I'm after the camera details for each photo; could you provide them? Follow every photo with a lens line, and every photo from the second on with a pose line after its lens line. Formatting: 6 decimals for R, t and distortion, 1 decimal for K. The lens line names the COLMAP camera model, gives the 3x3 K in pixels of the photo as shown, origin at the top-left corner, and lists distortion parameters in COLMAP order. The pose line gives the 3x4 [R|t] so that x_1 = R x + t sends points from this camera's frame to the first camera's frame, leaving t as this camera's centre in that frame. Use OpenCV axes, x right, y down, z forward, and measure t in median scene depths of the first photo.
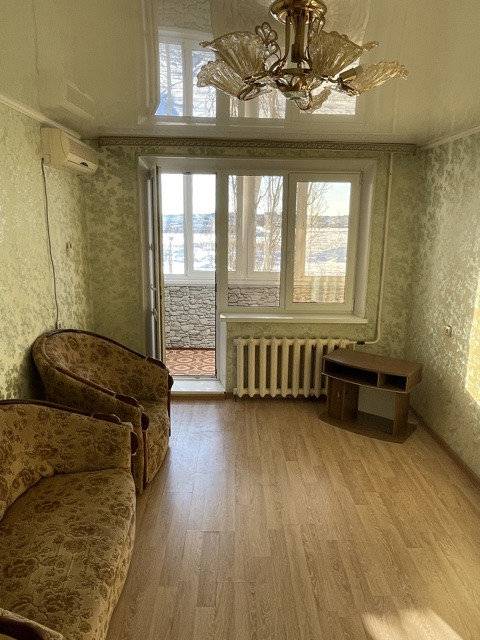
lens RADIAL K [[466.2, 0, 239.4], [0, 466.2, 320.4], [0, 0, 1]] dist [0.002070, -0.000715]
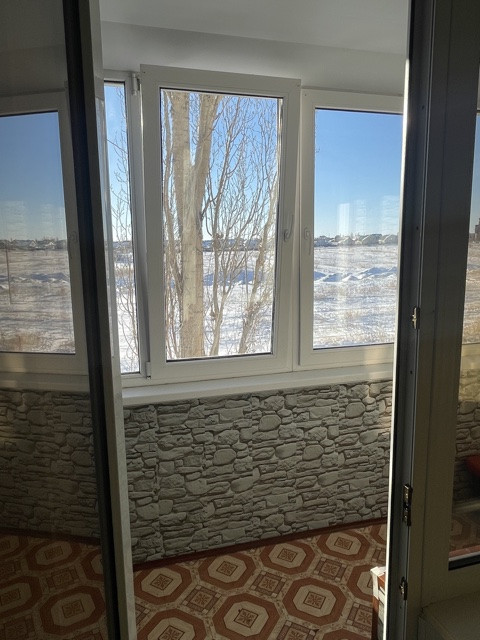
lens RADIAL K [[466.2, 0, 240.7], [0, 466.2, 319.6], [0, 0, 1]] dist [0.002070, -0.000715]
pose [[0.959127, -0.072079, 0.273643, -0.139141], [0.083061, 0.996130, -0.028748, -0.123492], [-0.270512, 0.050302, 0.961402, 0.614014]]
